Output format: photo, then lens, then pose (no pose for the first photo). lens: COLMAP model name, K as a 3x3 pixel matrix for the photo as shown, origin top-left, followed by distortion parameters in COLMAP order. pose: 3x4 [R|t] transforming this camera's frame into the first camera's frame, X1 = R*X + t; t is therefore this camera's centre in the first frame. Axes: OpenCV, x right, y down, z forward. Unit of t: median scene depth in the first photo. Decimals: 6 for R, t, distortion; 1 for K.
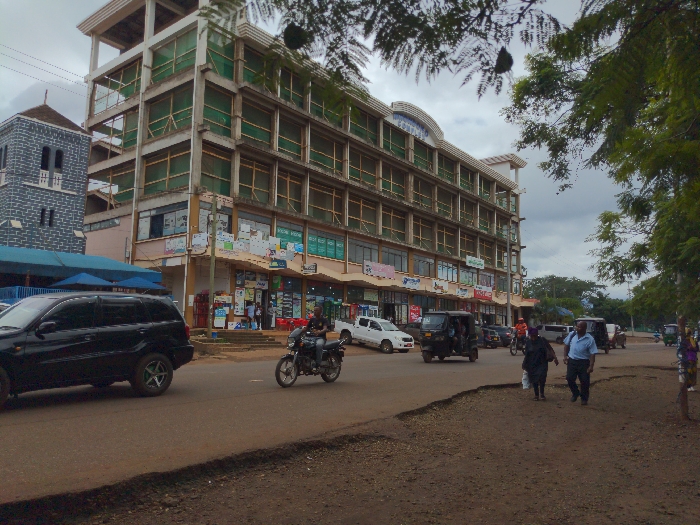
lens RADIAL K [[561.7, 0, 330.8], [0, 561.7, 260.0], [0, 0, 1]] dist [0.053744, -0.093320]
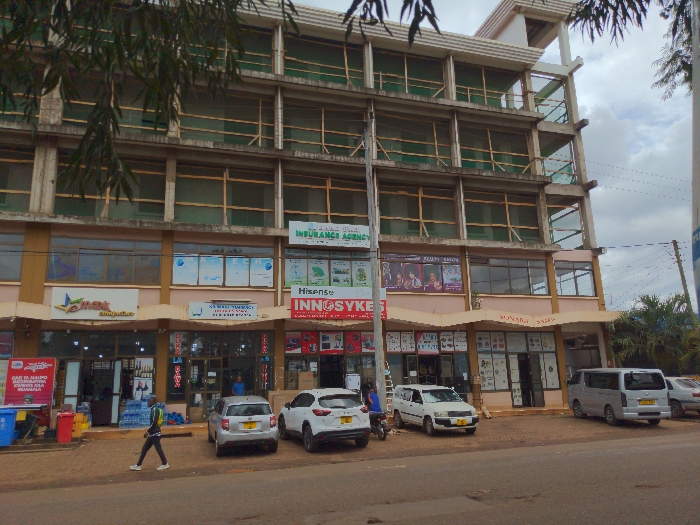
lens RADIAL K [[614.7, 0, 350.0], [0, 614.7, 262.5], [0, 0, 1]] dist [0.006165, -0.005759]
pose [[0.841362, -0.184410, -0.508038, 0.765411], [0.128542, 0.981294, -0.143316, 0.141216], [0.524964, 0.055276, 0.849328, 0.963626]]
